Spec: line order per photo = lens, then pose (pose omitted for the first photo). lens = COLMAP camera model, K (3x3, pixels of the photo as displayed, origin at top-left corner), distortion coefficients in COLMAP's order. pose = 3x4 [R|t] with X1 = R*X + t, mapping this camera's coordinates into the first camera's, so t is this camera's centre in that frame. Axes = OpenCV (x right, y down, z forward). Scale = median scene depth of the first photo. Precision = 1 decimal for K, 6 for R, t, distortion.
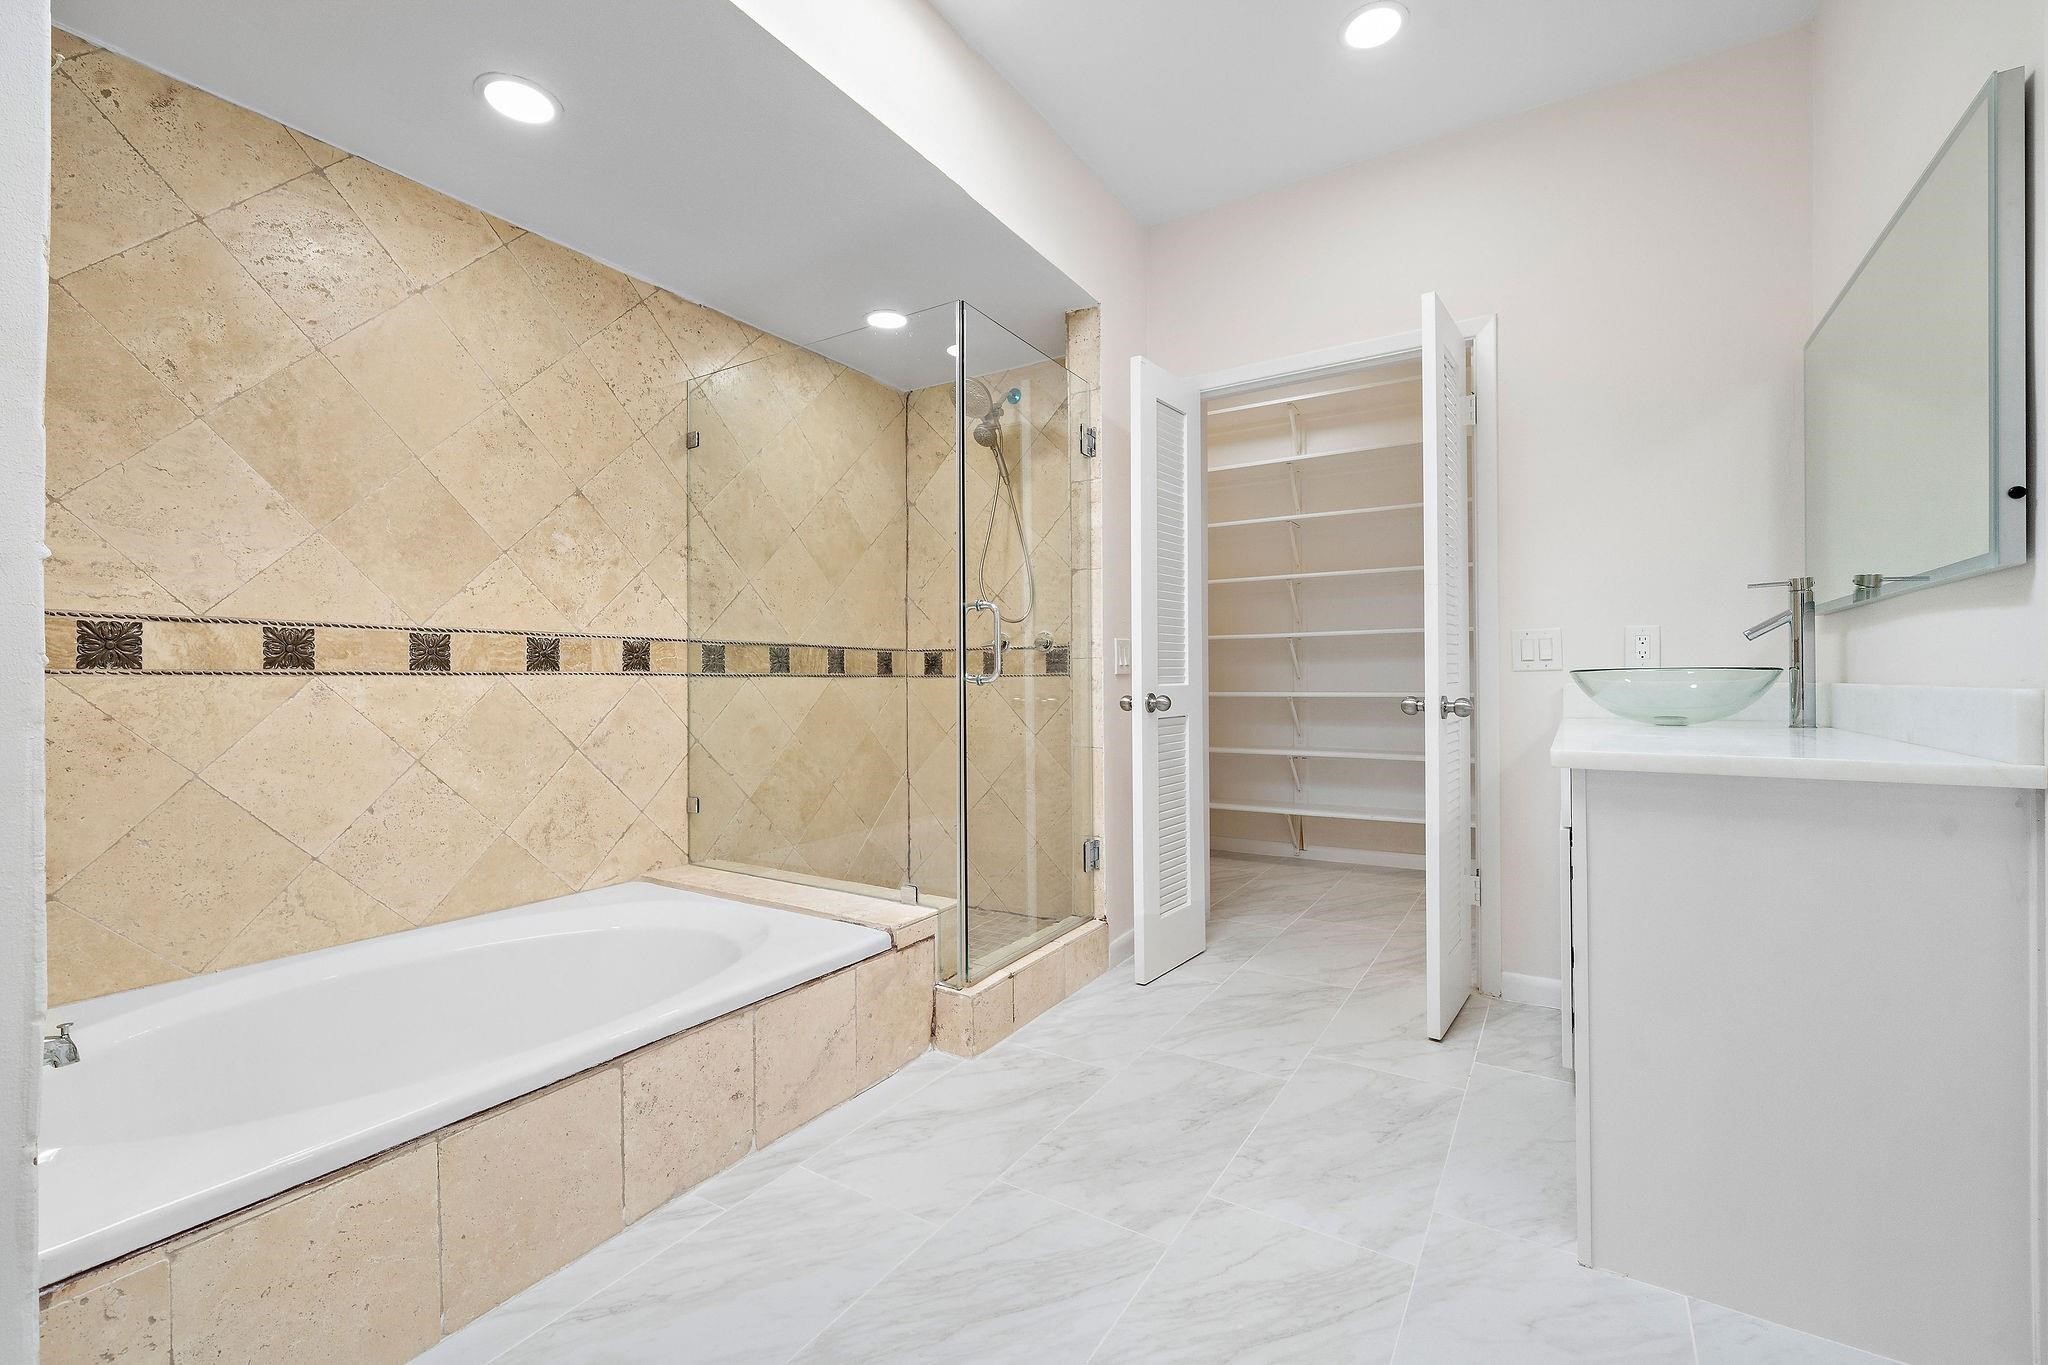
lens RADIAL K [[836.3, 0, 995.1], [0, 836.3, 674.6], [0, 0, 1]] dist [-0.012344, 0.001163]
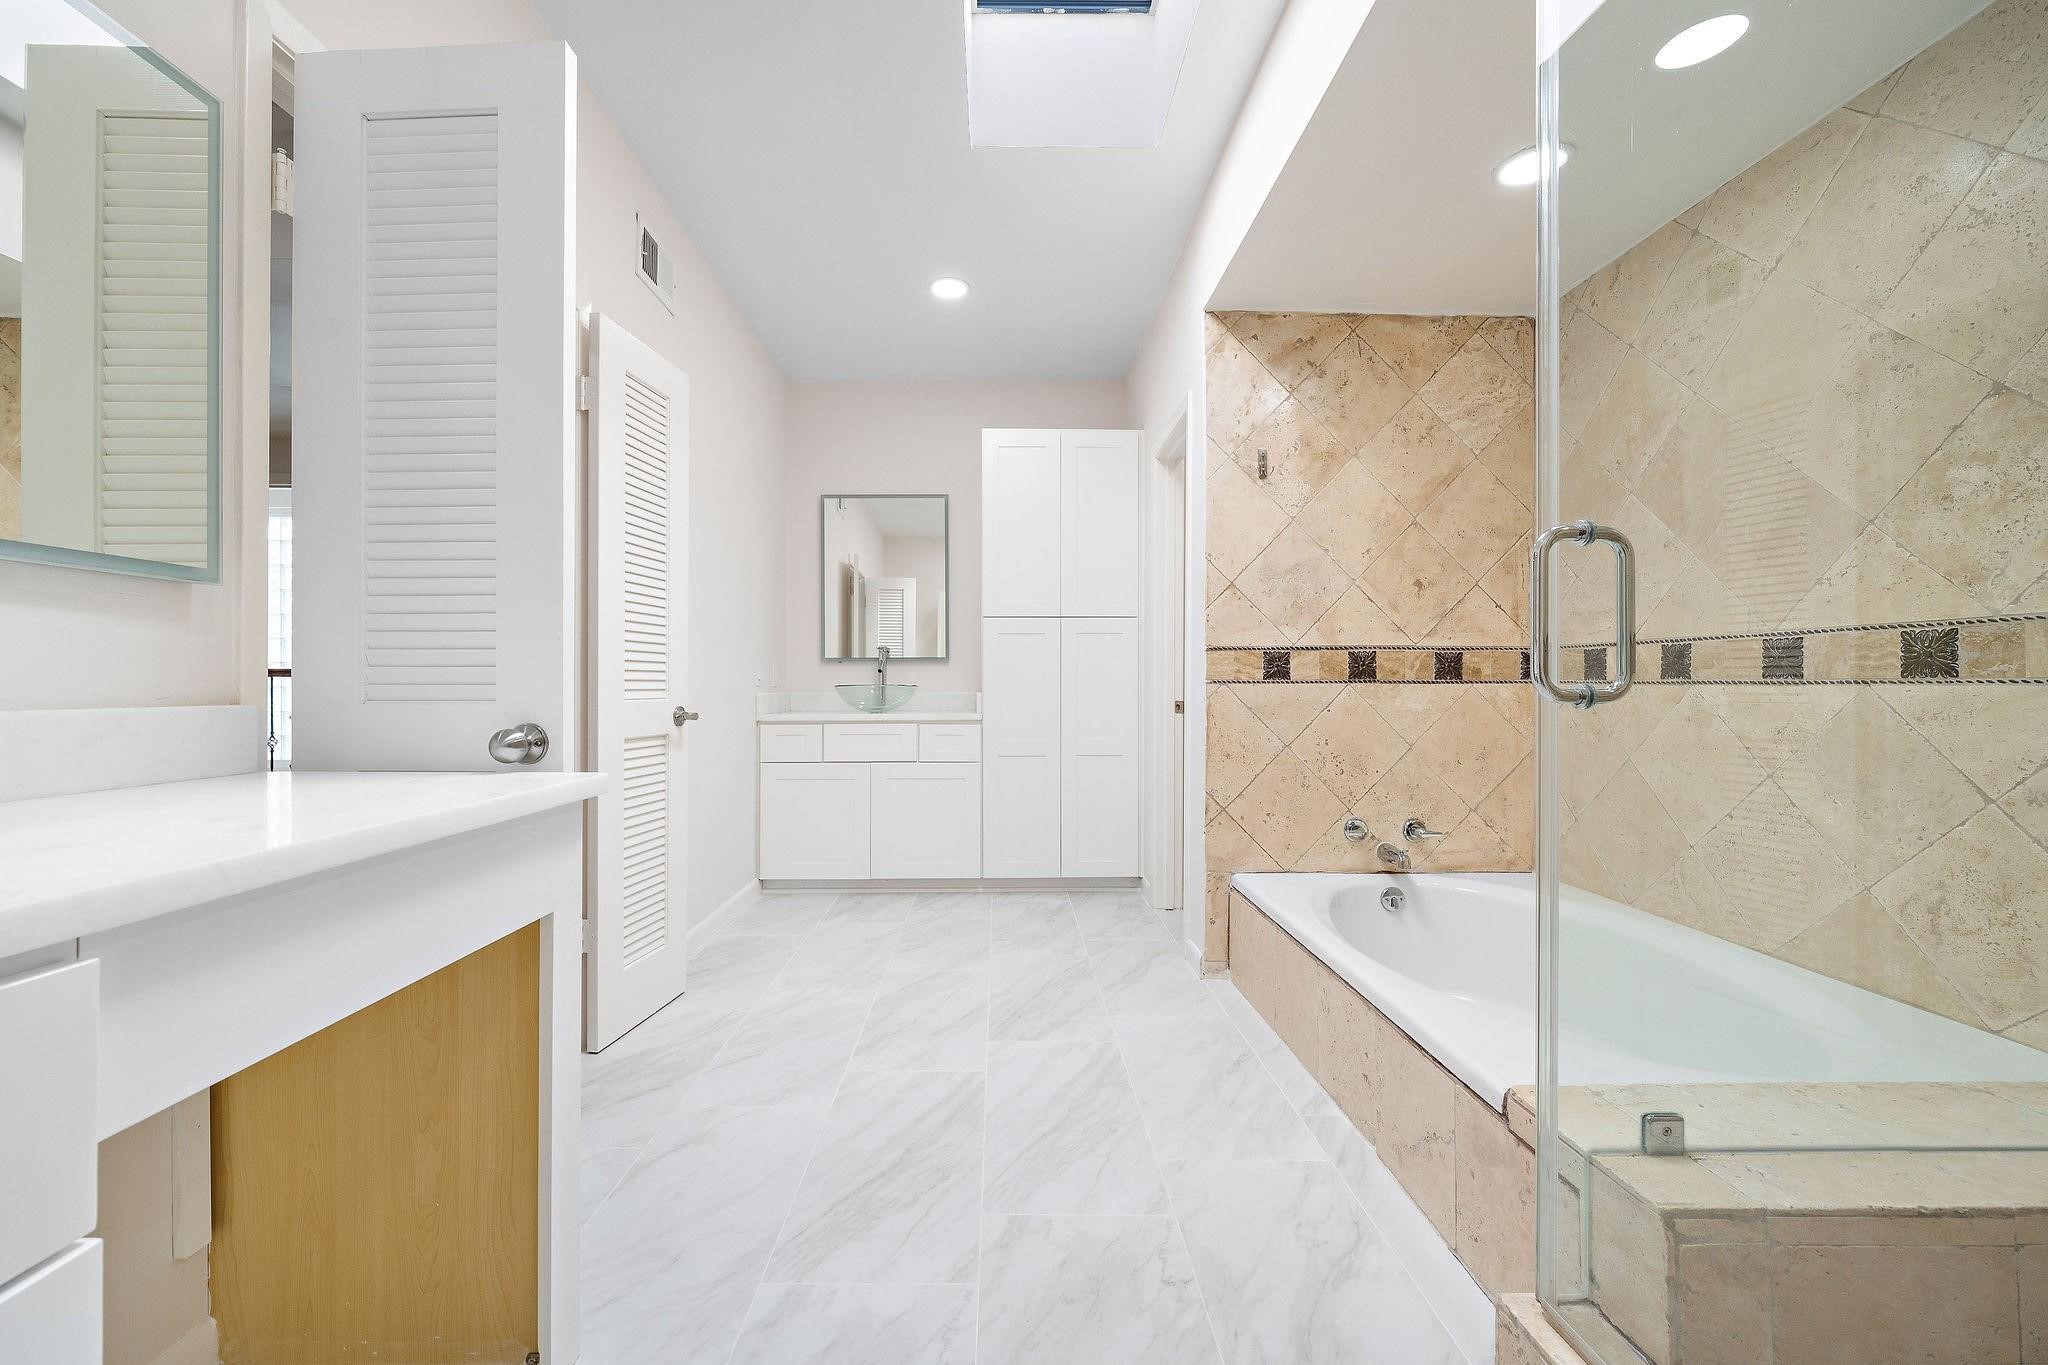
lens RADIAL K [[773.9, 0, 1010.0], [0, 773.9, 679.4], [0, 0, 1]] dist [0.002023, 0.000026]
pose [[-0.816304, 0.000535, -0.577622, 0.527125], [0.005509, 0.999961, -0.006860, -0.003242], [0.577596, -0.008782, -0.816275, 1.276705]]
